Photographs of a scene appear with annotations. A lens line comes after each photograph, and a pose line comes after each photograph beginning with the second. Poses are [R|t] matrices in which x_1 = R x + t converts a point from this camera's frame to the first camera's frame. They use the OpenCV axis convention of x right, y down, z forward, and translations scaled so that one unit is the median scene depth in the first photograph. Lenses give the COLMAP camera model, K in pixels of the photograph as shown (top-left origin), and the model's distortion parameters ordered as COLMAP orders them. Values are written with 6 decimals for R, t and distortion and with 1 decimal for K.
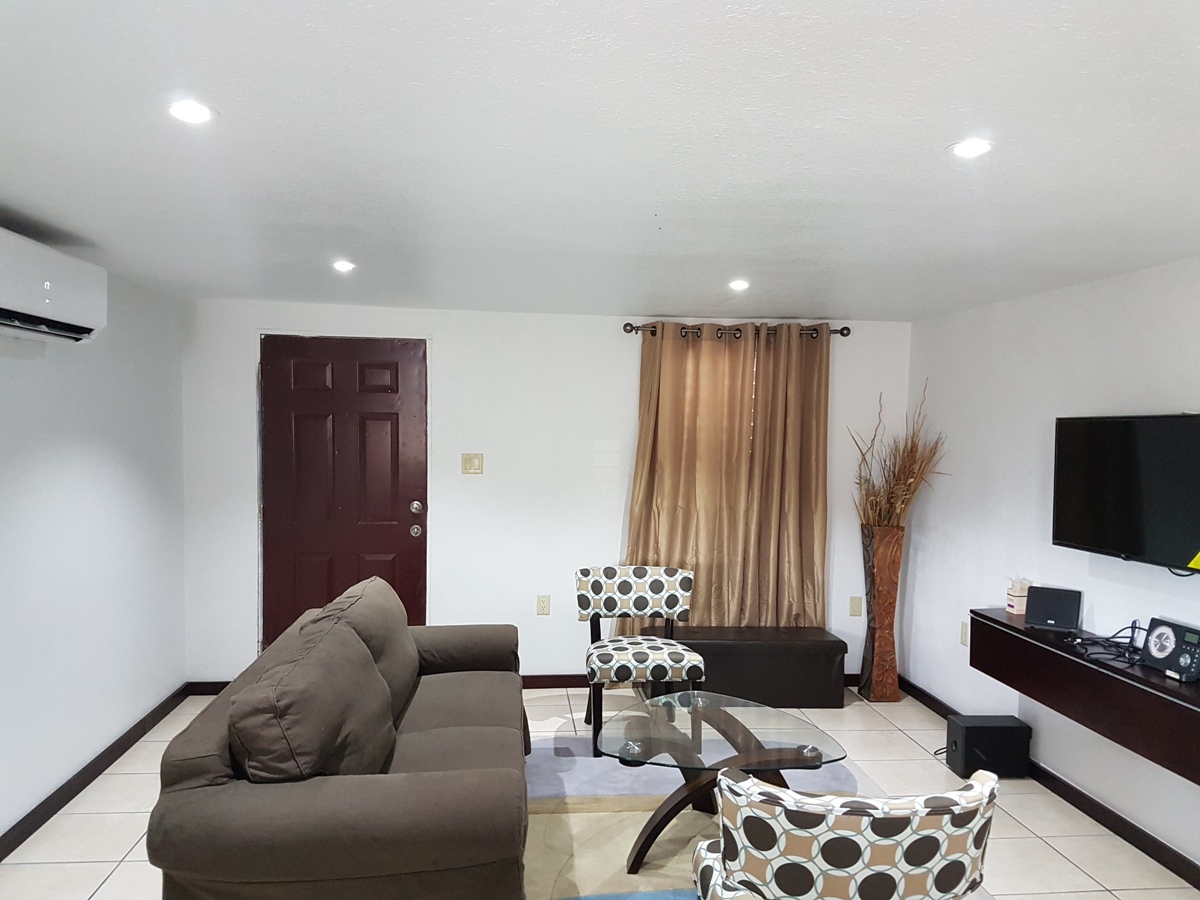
lens RADIAL K [[929.6, 0, 593.8], [0, 929.6, 473.6], [0, 0, 1]] dist [0.259604, -0.464137]
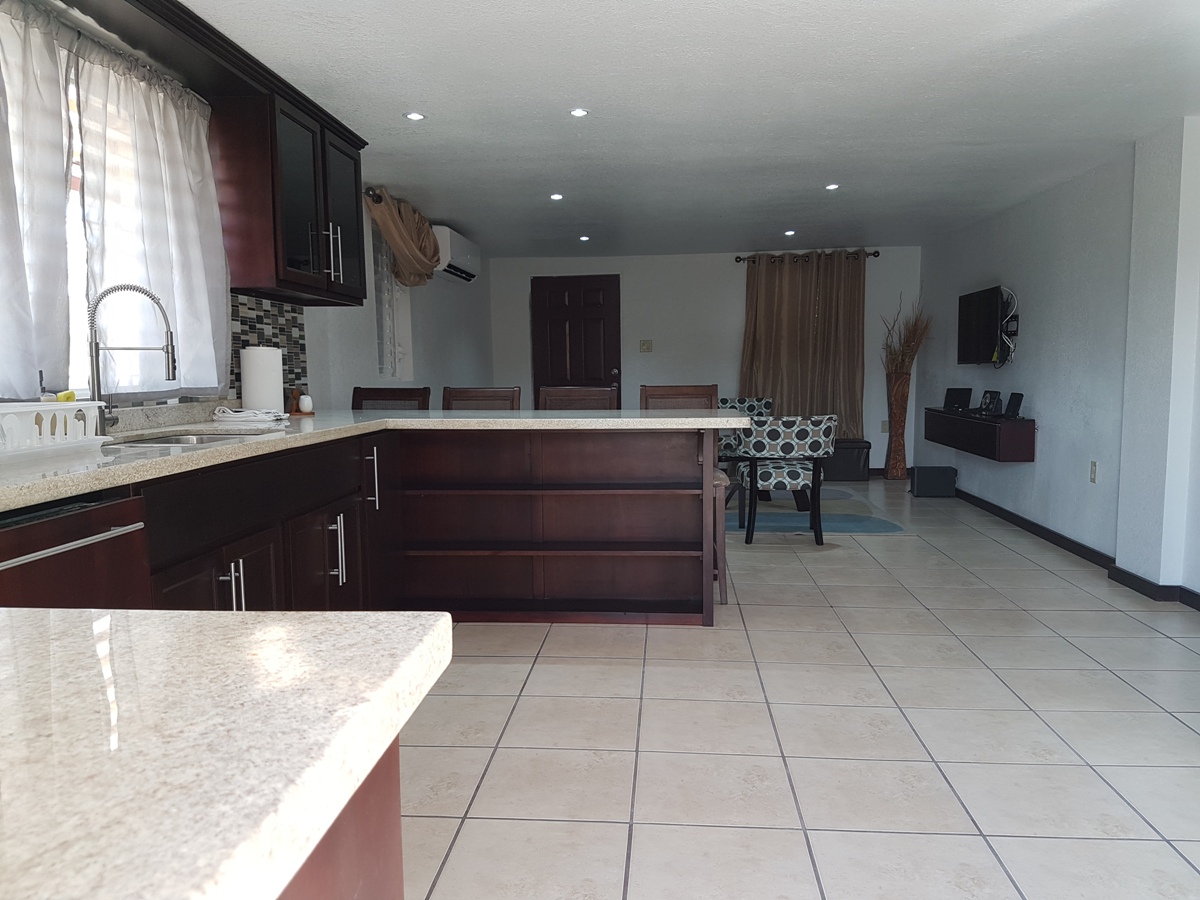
lens RADIAL K [[929.6, 0, 593.8], [0, 929.6, 473.6], [0, 0, 1]] dist [0.259604, -0.464137]
pose [[0.983544, -0.011031, -0.180333, 0.099078], [0.022605, 0.997804, 0.062253, 0.136497], [0.179251, -0.065305, 0.981634, -0.867132]]
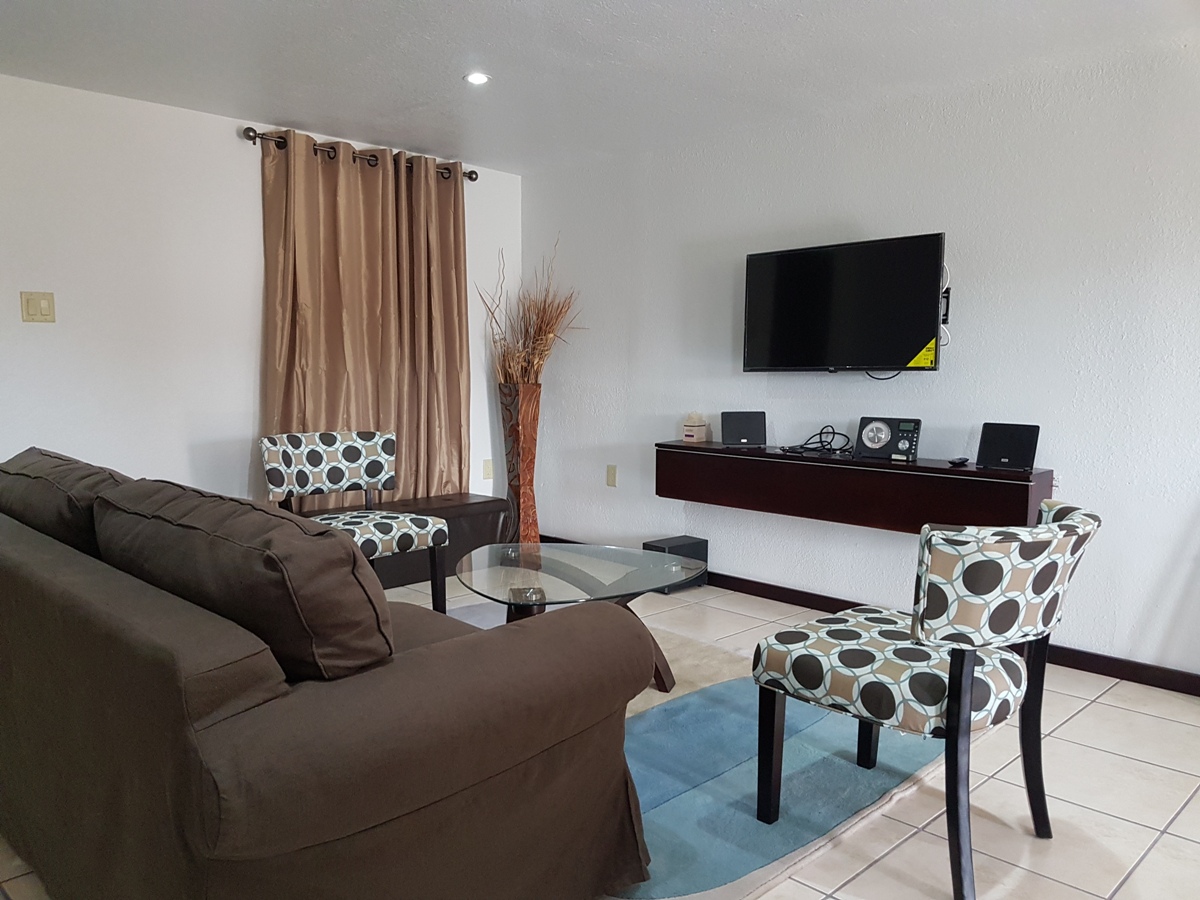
lens RADIAL K [[929.6, 0, 593.8], [0, 929.6, 473.6], [0, 0, 1]] dist [0.259604, -0.464137]
pose [[0.777634, -0.091269, 0.622057, -0.313344], [0.040630, 0.994634, 0.095143, 0.071544], [-0.627403, -0.048713, 0.777169, 0.218772]]
